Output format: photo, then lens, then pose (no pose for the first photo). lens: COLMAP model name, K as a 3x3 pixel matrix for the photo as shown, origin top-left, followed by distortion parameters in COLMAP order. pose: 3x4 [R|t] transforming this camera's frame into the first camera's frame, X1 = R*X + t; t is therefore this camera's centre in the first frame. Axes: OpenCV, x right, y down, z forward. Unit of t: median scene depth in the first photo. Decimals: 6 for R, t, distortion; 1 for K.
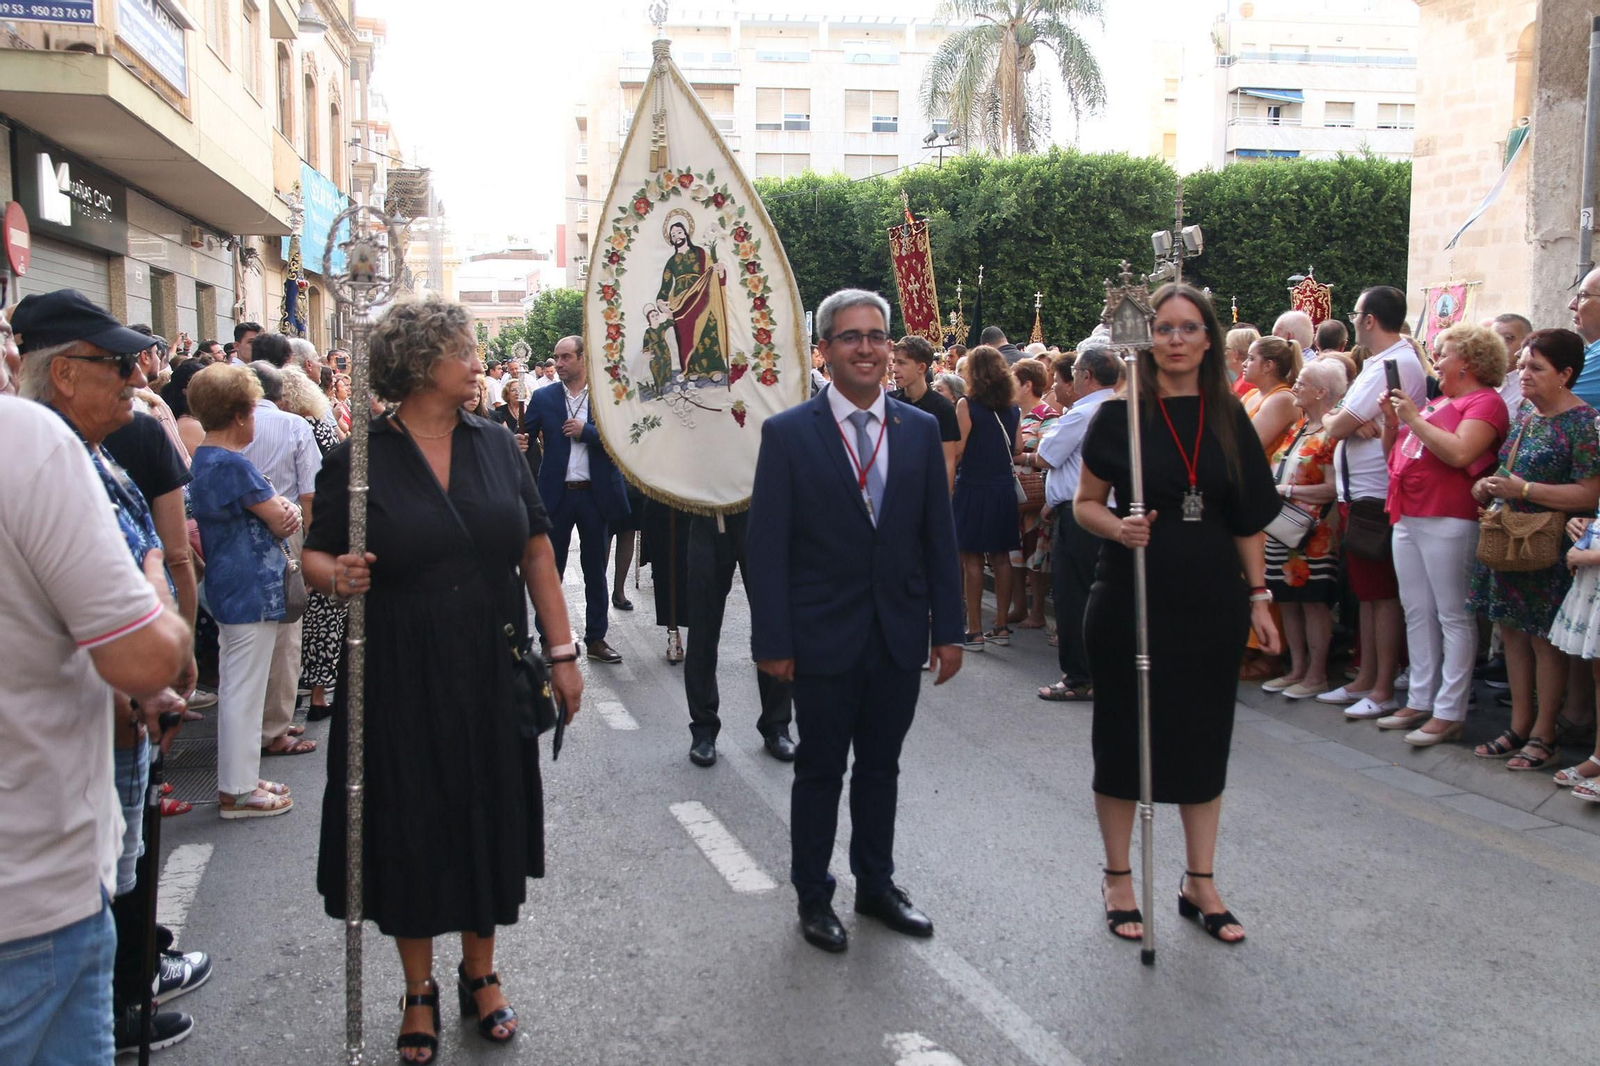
lens RADIAL K [[1631.6, 0, 767.5], [0, 1631.6, 505.1], [0, 0, 1]] dist [-0.005766, 0.000000]
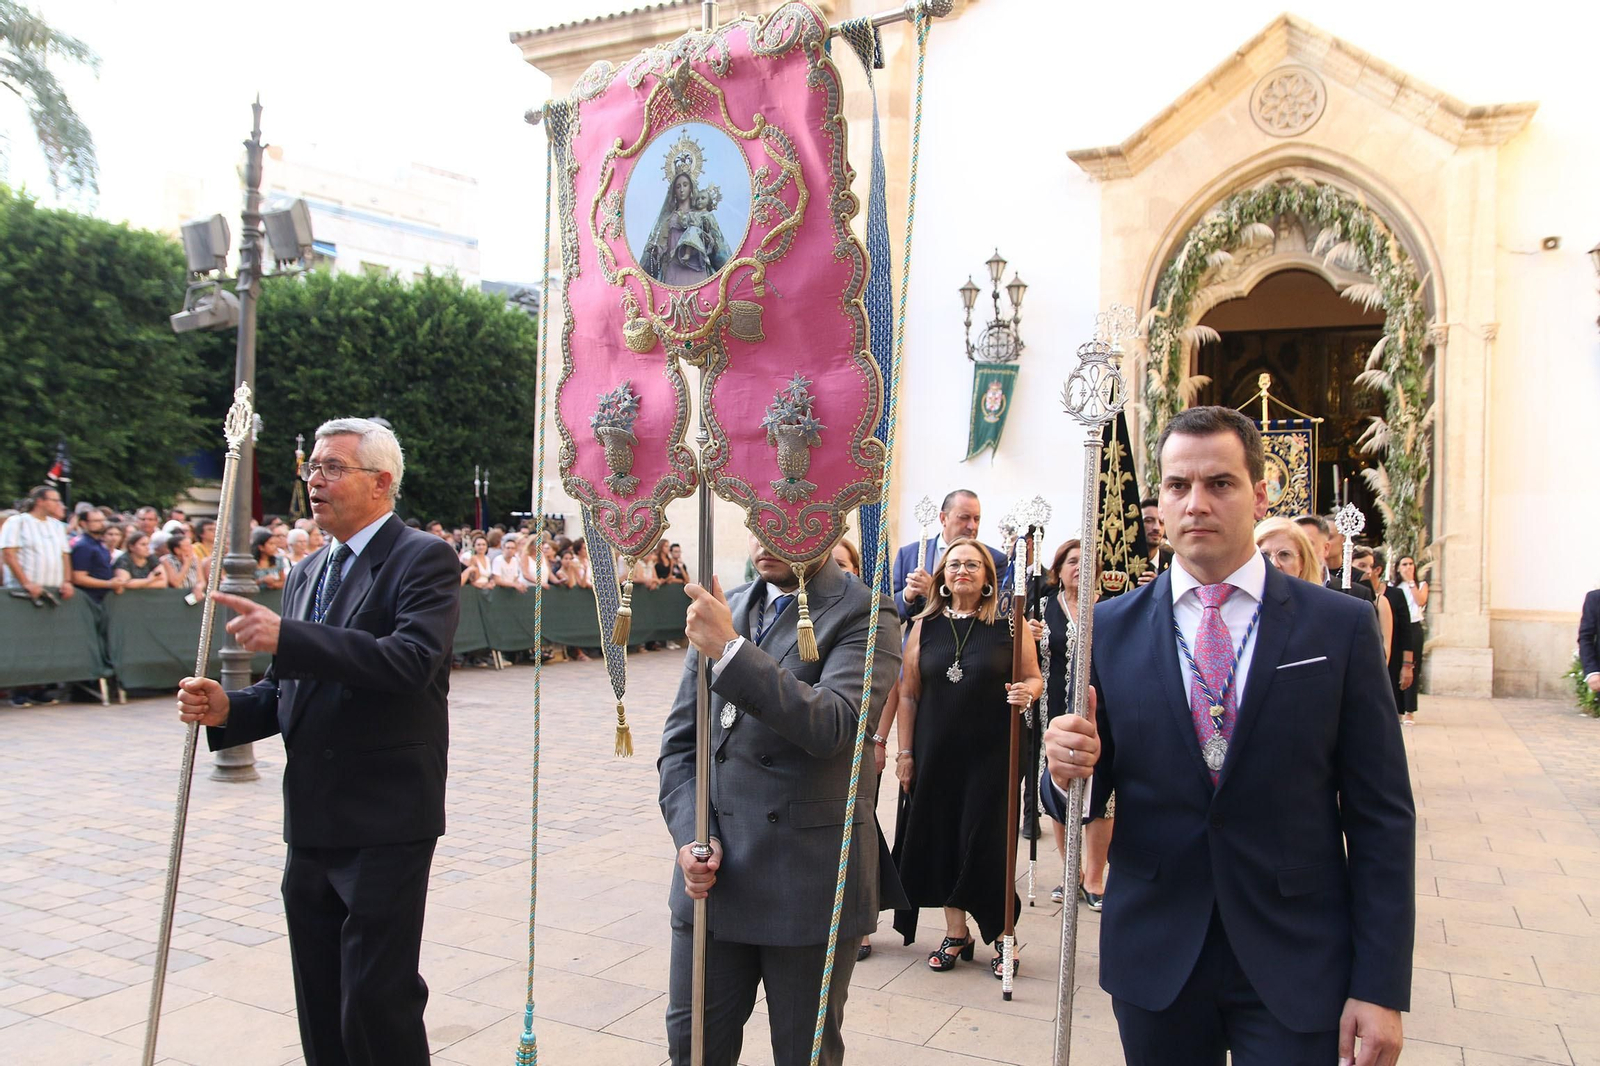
lens RADIAL K [[1274.3, 0, 791.5], [0, 1274.3, 573.4], [0, 0, 1]] dist [-0.106878, 0.086689]
pose [[0.764279, 0.014547, 0.644722, 0.104161], [0.021813, 0.998590, -0.048389, -0.040776], [-0.644517, 0.051046, 0.762884, 0.447719]]
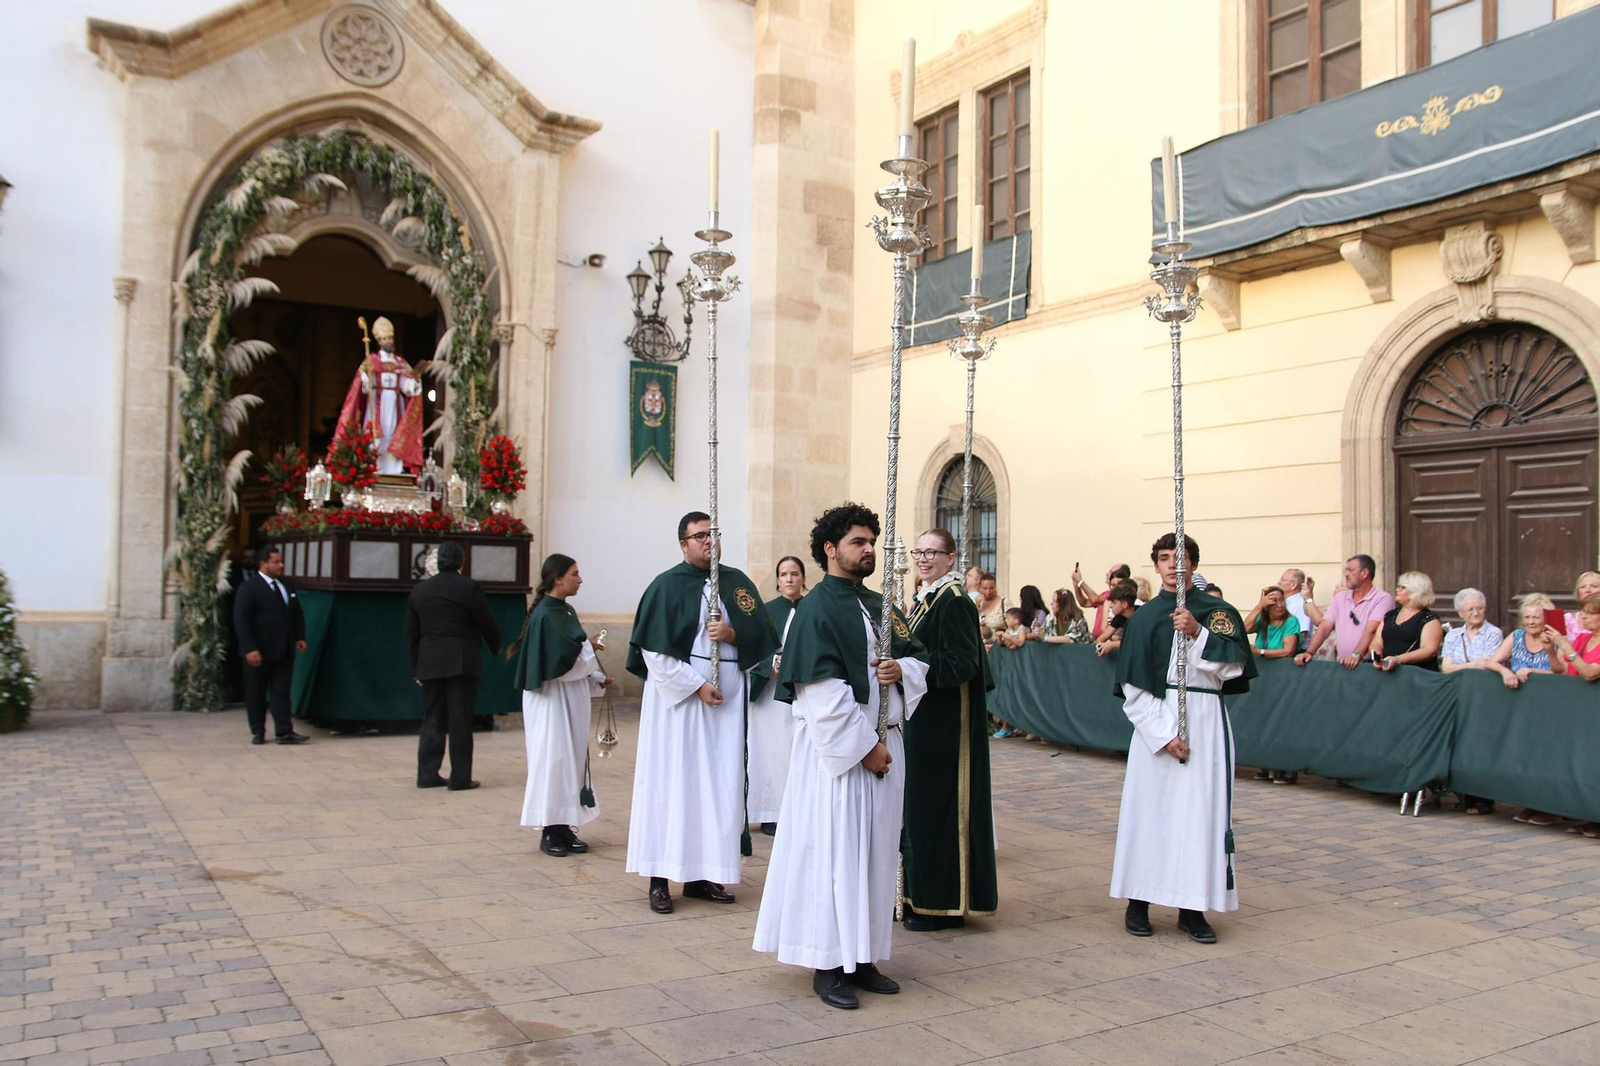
lens RADIAL K [[1306.9, 0, 789.2], [0, 1306.9, 552.1], [0, 0, 1]] dist [-0.101467, 0.112639]
pose [[-0.124291, 0.021227, 0.992019, 0.107927], [0.056733, 0.998288, -0.014253, -0.052407], [-0.990623, 0.054509, -0.125283, 0.574967]]
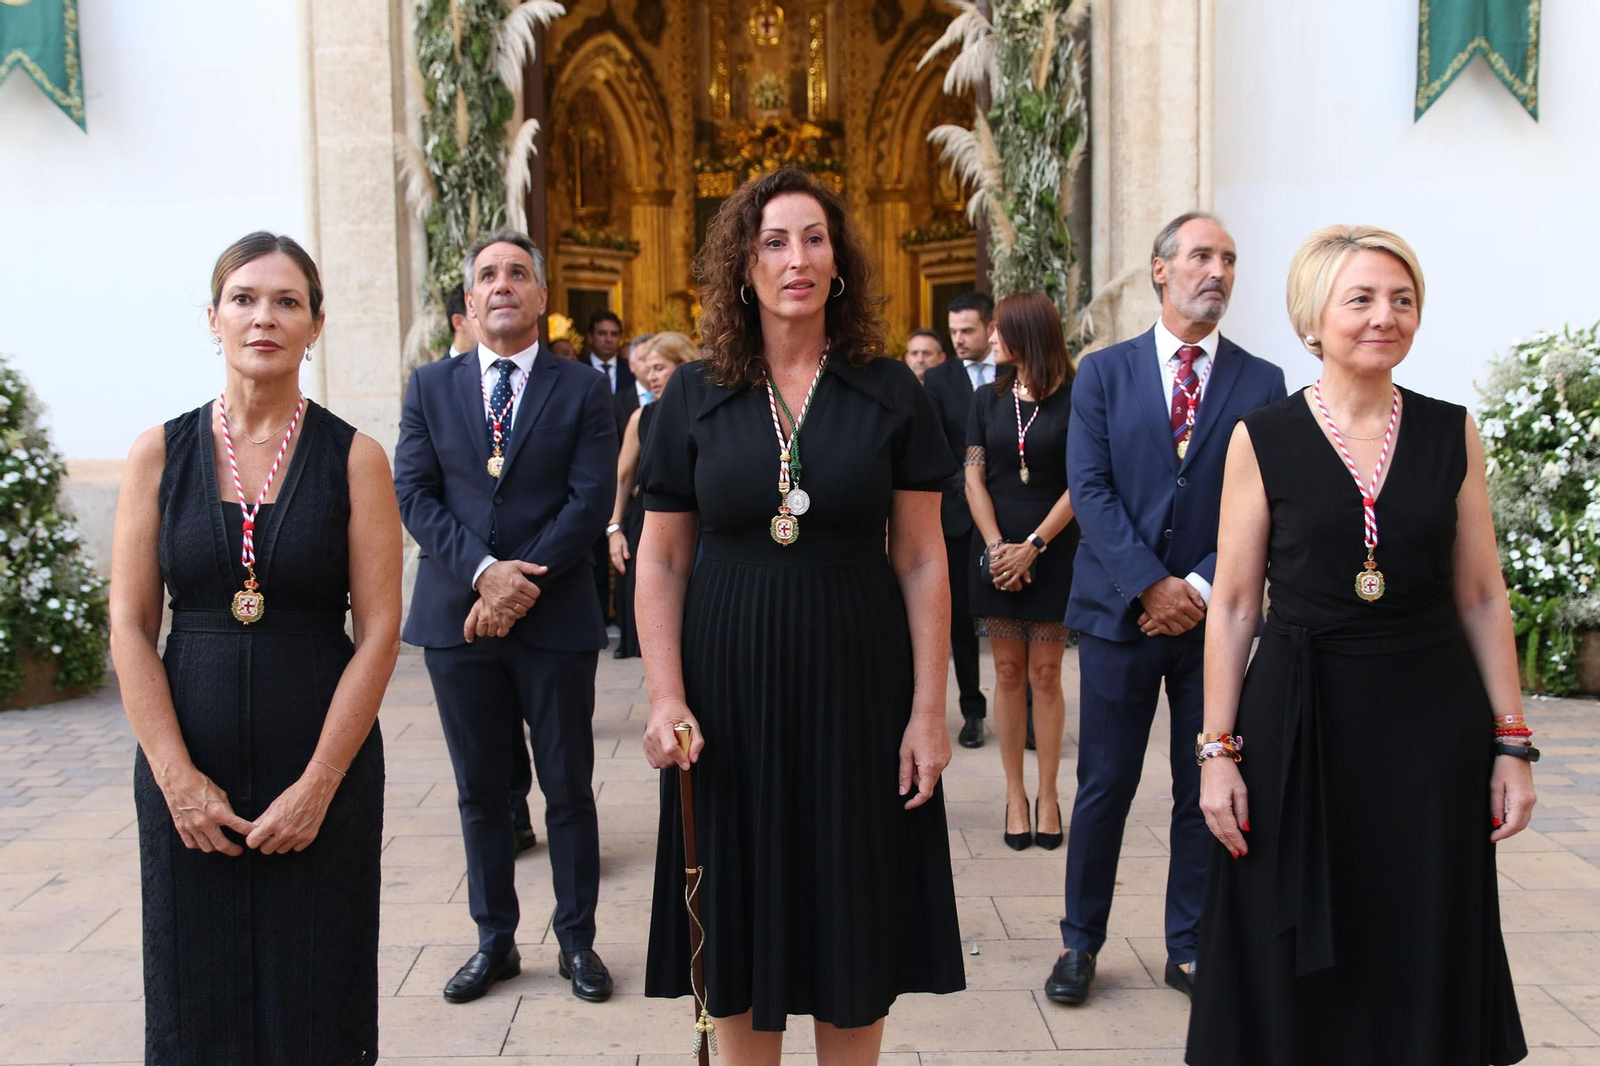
lens RADIAL K [[1887.7, 0, 794.8], [0, 1887.7, 538.7], [0, 0, 1]] dist [0.023740, 0.000000]
pose [[0.395836, -0.081701, 0.914680, 0.252898], [0.082319, 0.995181, 0.053267, -0.049299], [-0.914624, 0.054211, 0.400654, 0.549857]]
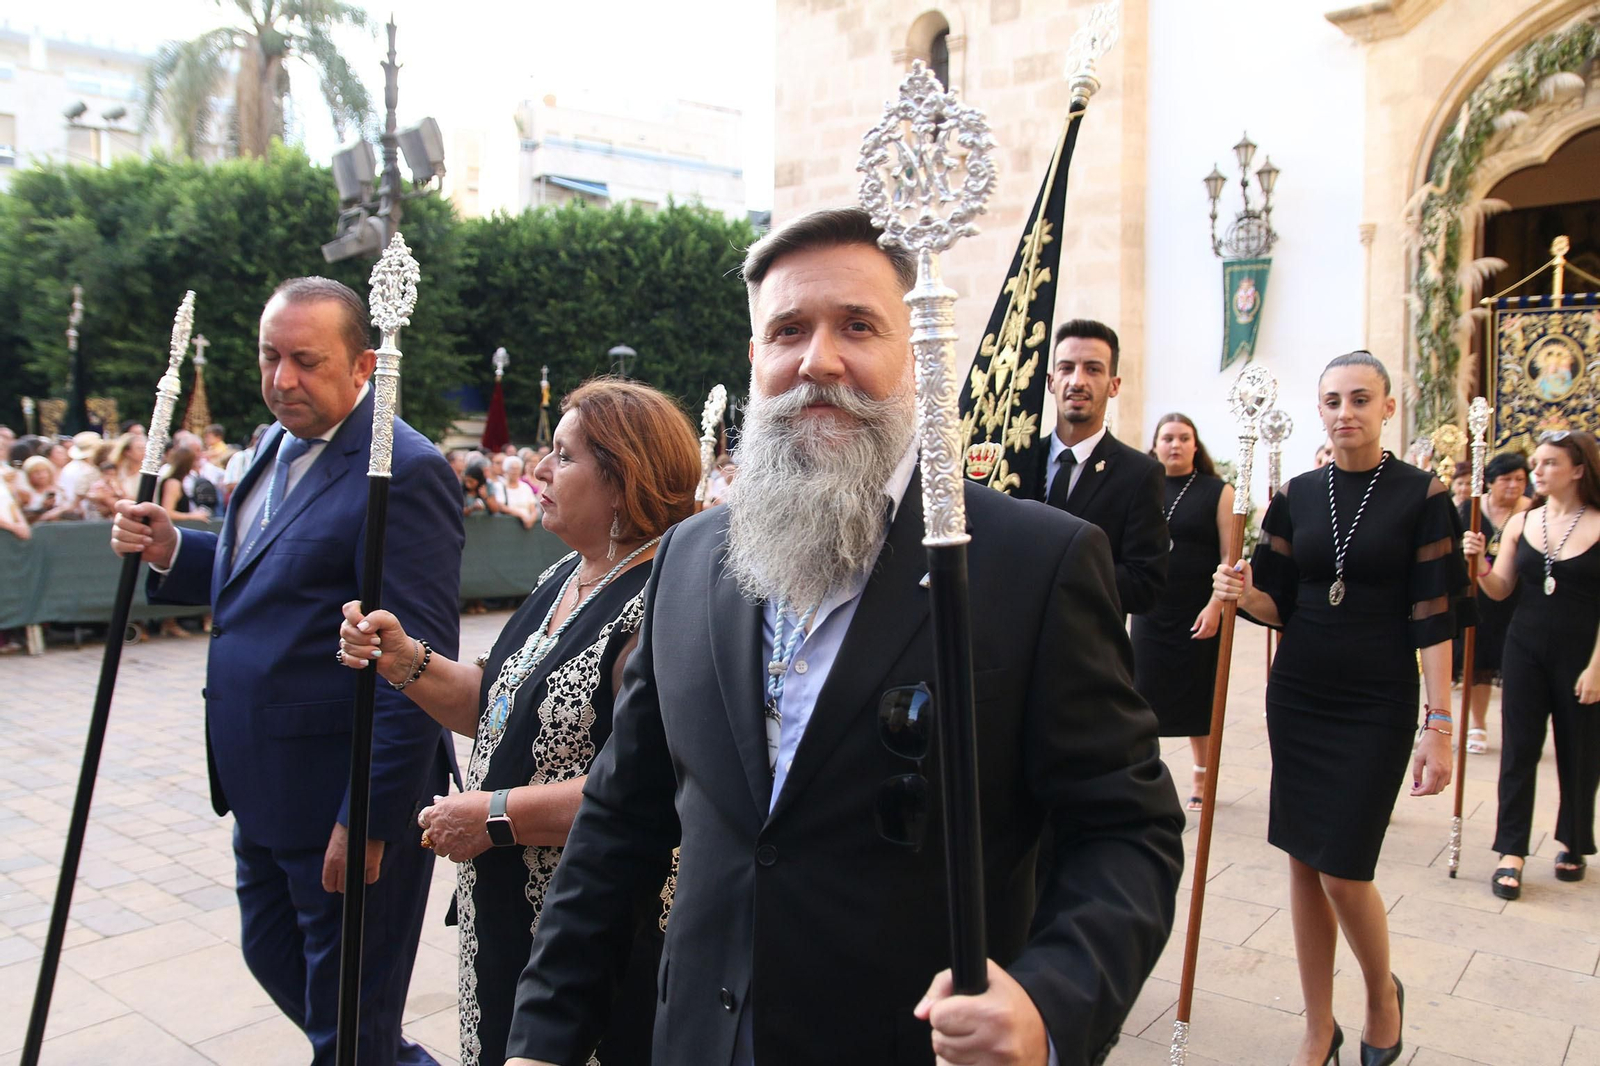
lens RADIAL K [[1243.5, 0, 786.0], [0, 1243.5, 575.6], [0, 0, 1]] dist [-0.114420, 0.094085]
pose [[0.893140, -0.030776, 0.448724, 0.132835], [0.028821, 0.999522, 0.011186, -0.040797], [-0.448853, 0.002942, 0.893601, 0.452682]]
